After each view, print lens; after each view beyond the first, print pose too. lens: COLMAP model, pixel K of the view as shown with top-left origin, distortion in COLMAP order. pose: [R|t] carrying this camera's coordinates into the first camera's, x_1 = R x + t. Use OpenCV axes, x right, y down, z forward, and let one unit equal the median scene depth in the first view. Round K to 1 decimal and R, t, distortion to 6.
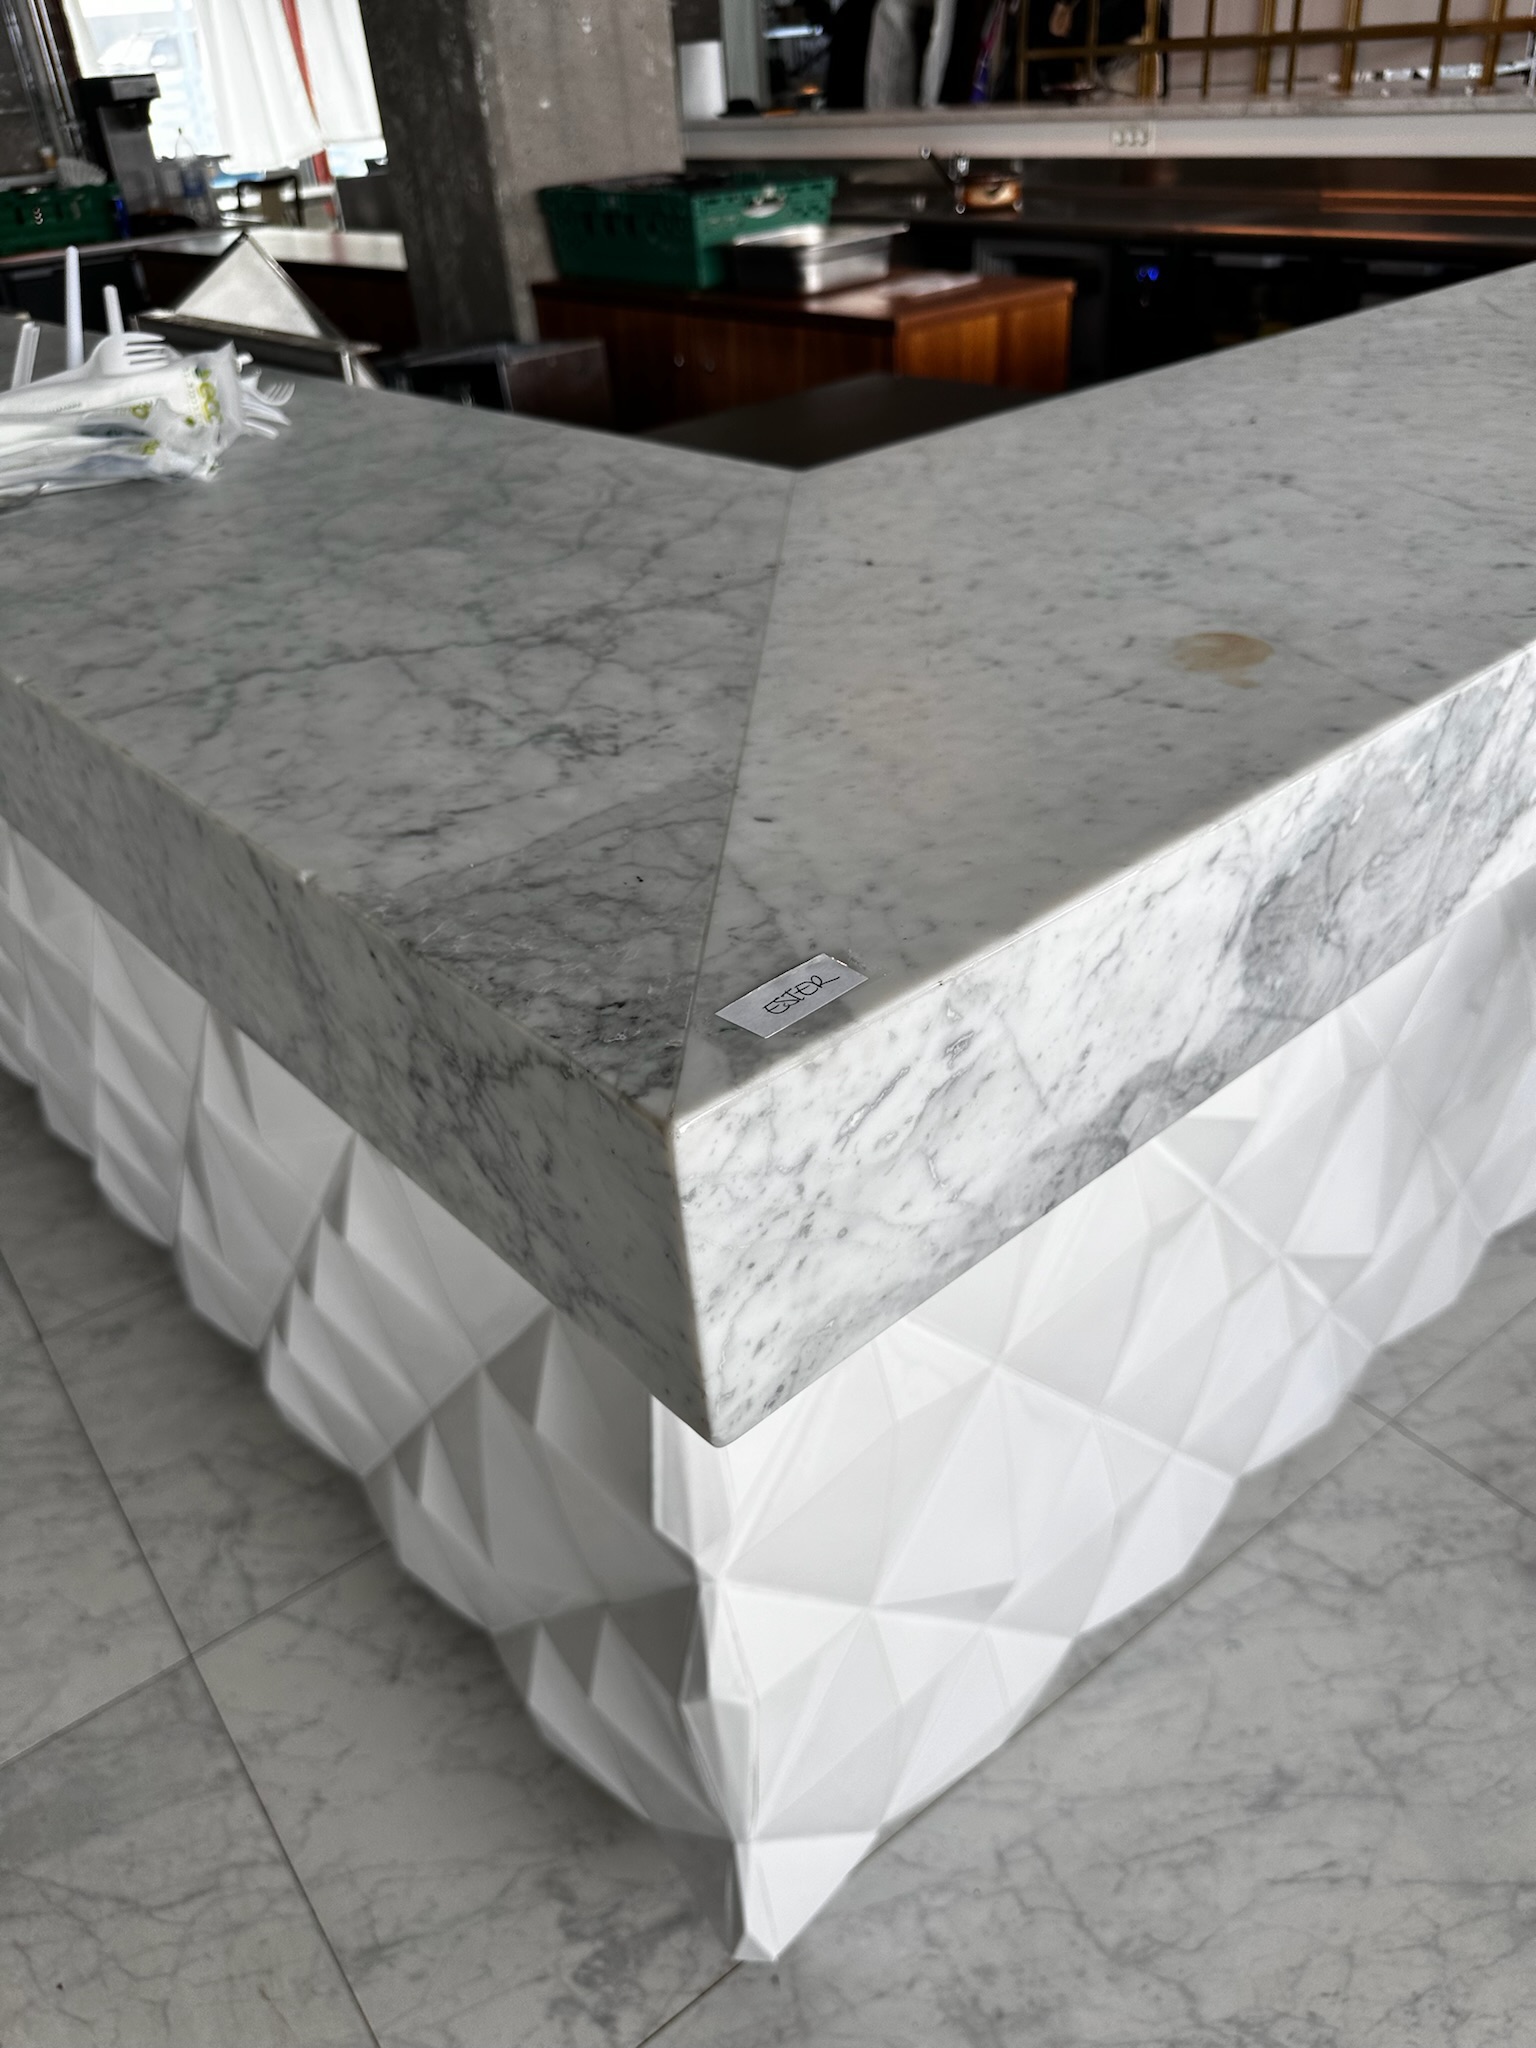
lens RADIAL K [[1494.6, 0, 762.8], [0, 1494.6, 1031.1], [0, 0, 1]] dist [-0.011963, -0.005330]
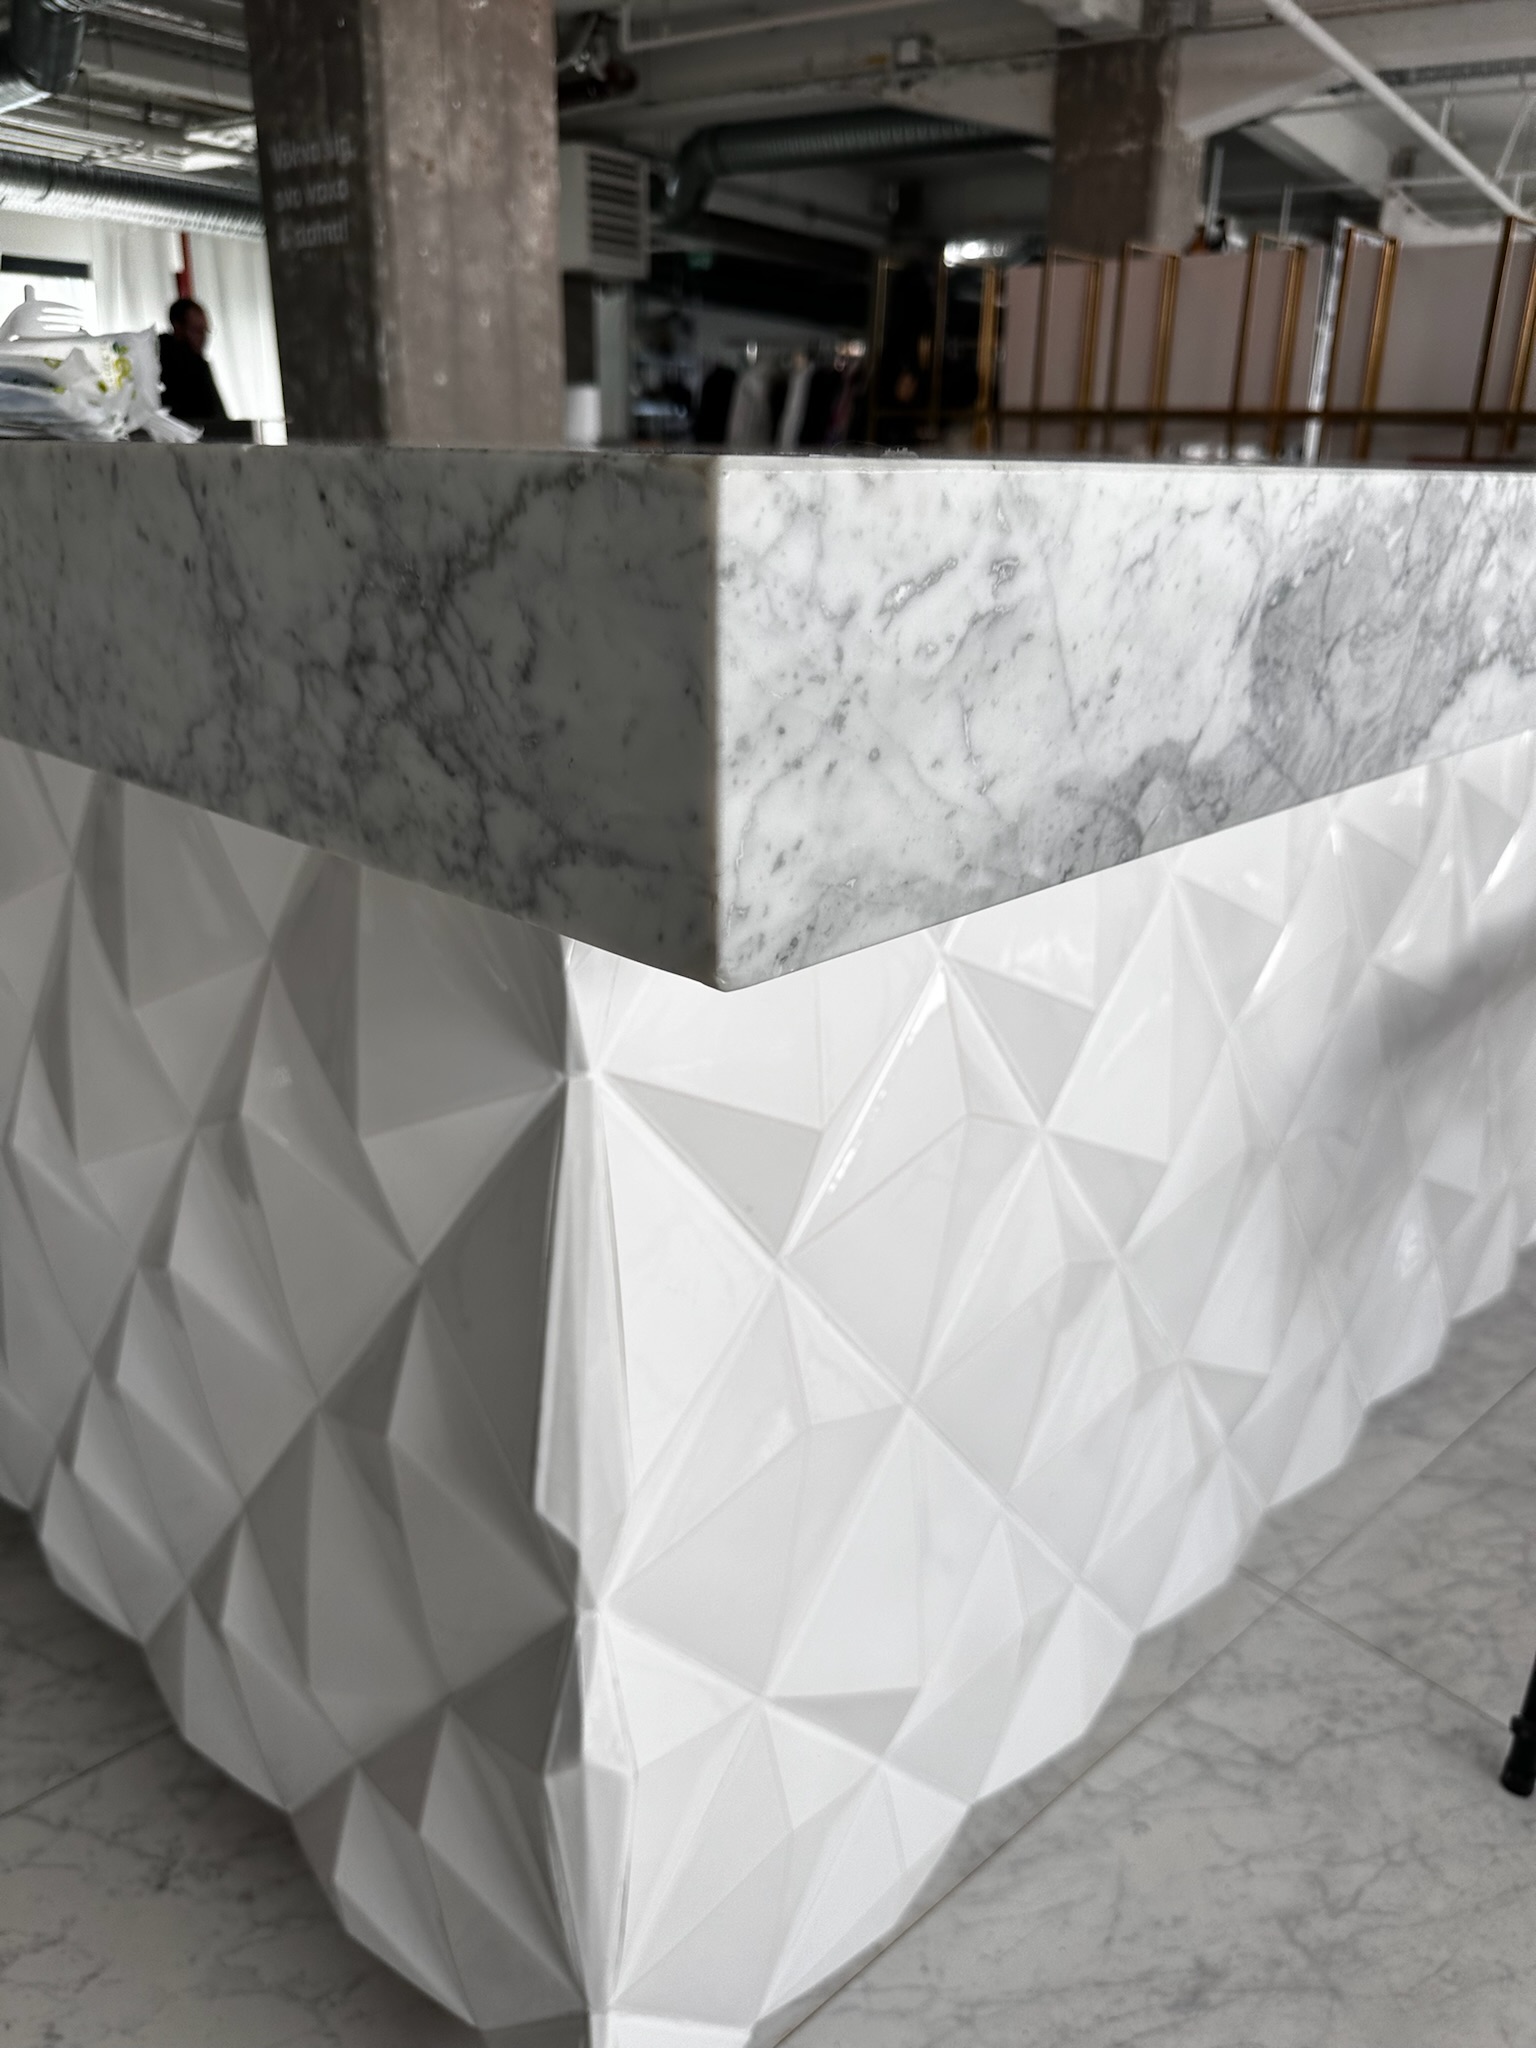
lens RADIAL K [[1488.2, 0, 765.0], [0, 1488.2, 1037.8], [0, 0, 1]] dist [0.001087, -0.022149]
pose [[0.992580, 0.046651, 0.112285, -0.029910], [-0.021861, 0.976891, -0.212619, 0.146407], [-0.119609, 0.208587, 0.970662, 0.064687]]
